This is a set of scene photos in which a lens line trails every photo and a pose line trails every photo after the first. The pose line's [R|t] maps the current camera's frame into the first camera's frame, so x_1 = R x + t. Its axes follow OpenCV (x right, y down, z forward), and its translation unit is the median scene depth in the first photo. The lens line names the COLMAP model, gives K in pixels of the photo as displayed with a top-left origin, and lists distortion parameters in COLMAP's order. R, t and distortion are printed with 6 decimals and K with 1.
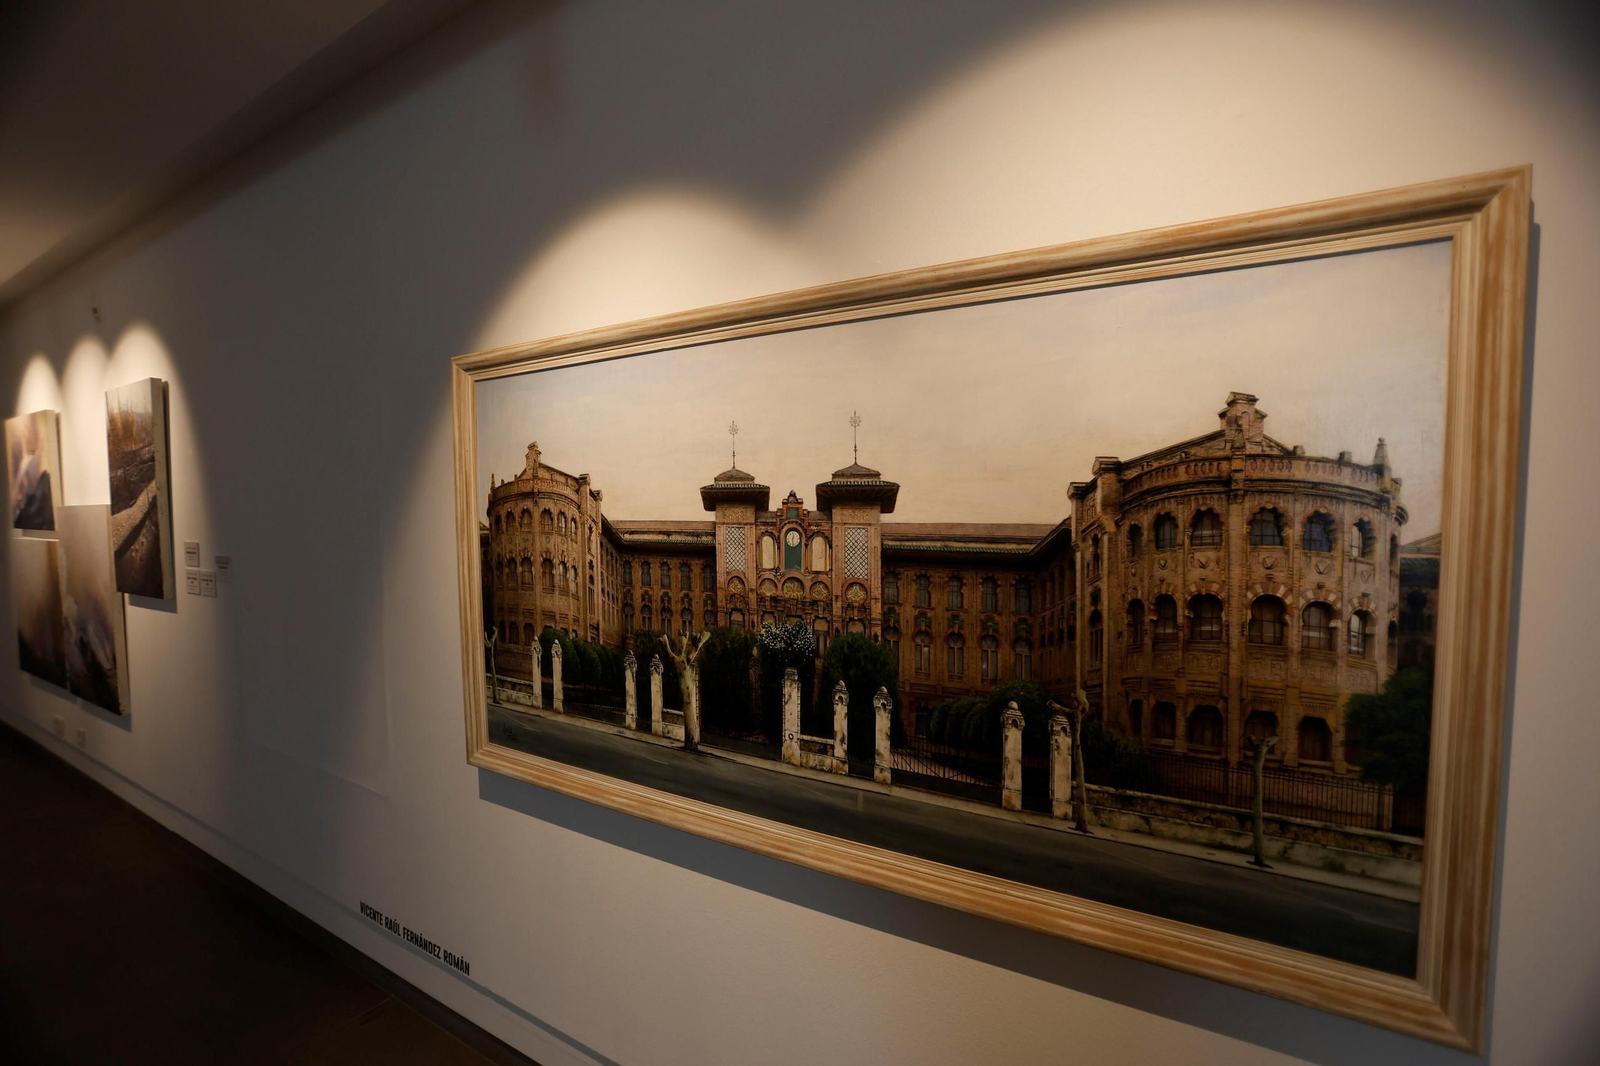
lens RADIAL K [[737.0, 0, 789.7], [0, 737.0, 540.7], [0, 0, 1]] dist [-0.055637, 0.015485]
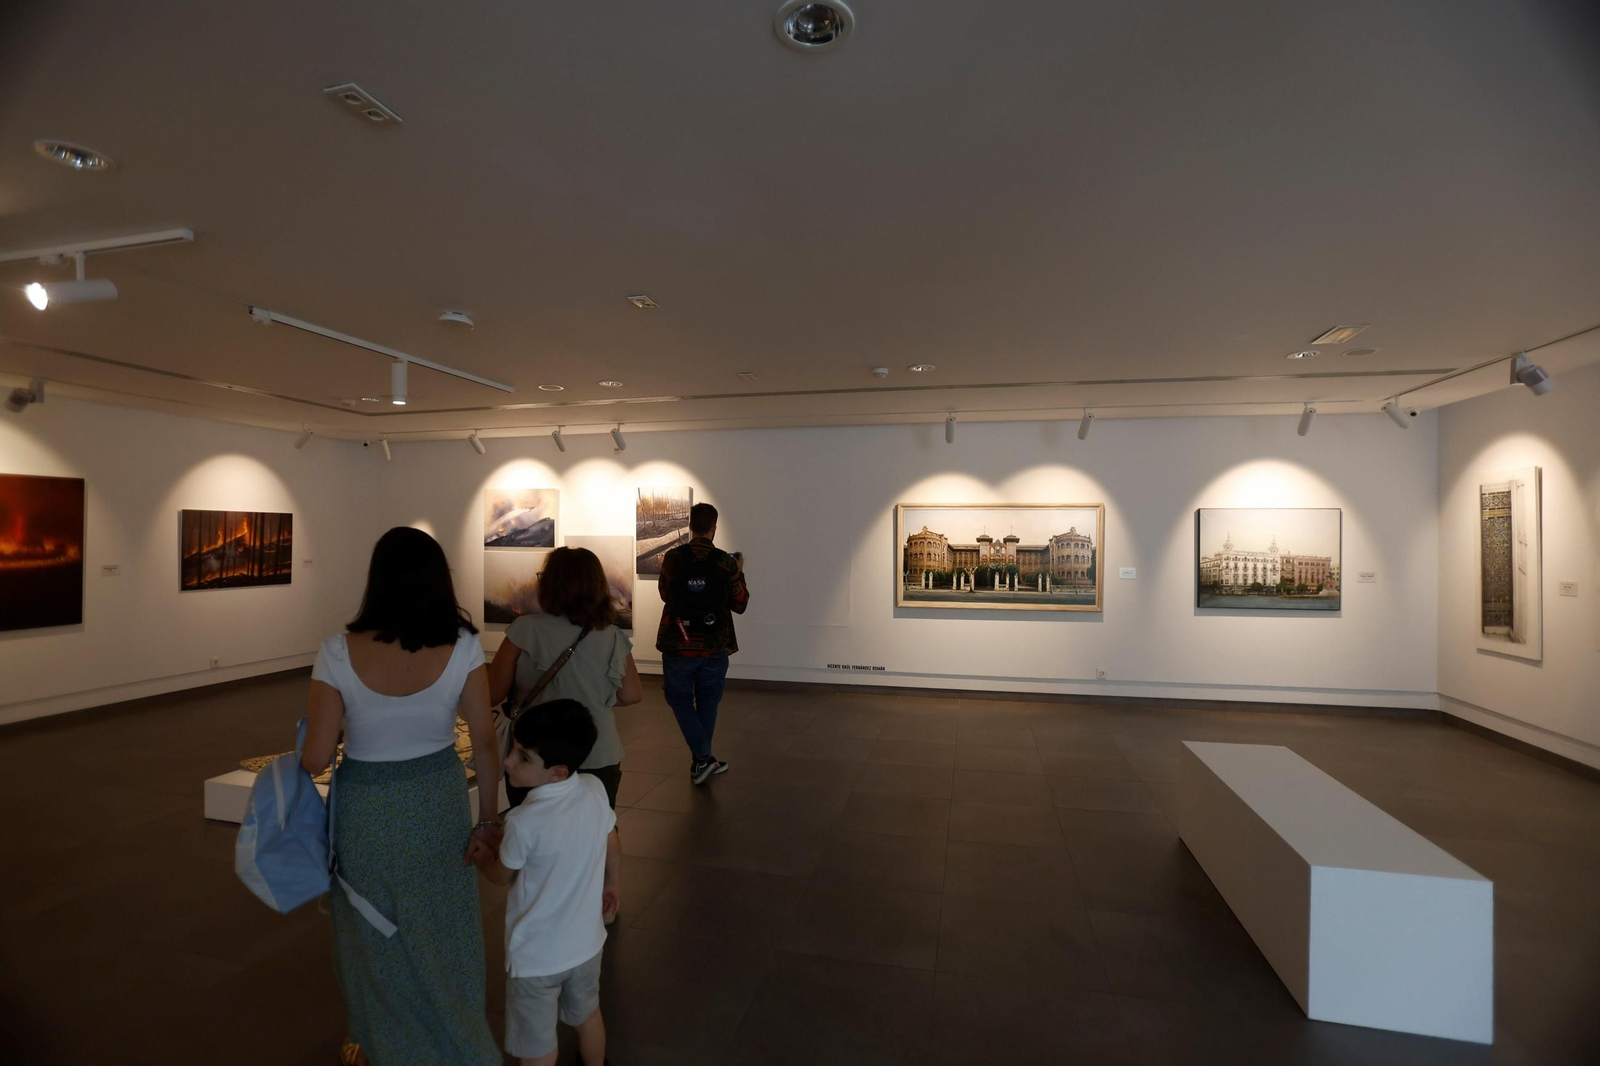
lens RADIAL K [[737.0, 0, 805.9], [0, 737.0, 531.4], [0, 0, 1]] dist [-0.055637, 0.015485]
pose [[0.949477, 0.019032, 0.313259, -3.348160], [0.000346, 0.998095, -0.061690, 0.231576], [-0.313837, 0.058682, 0.947662, -4.062808]]
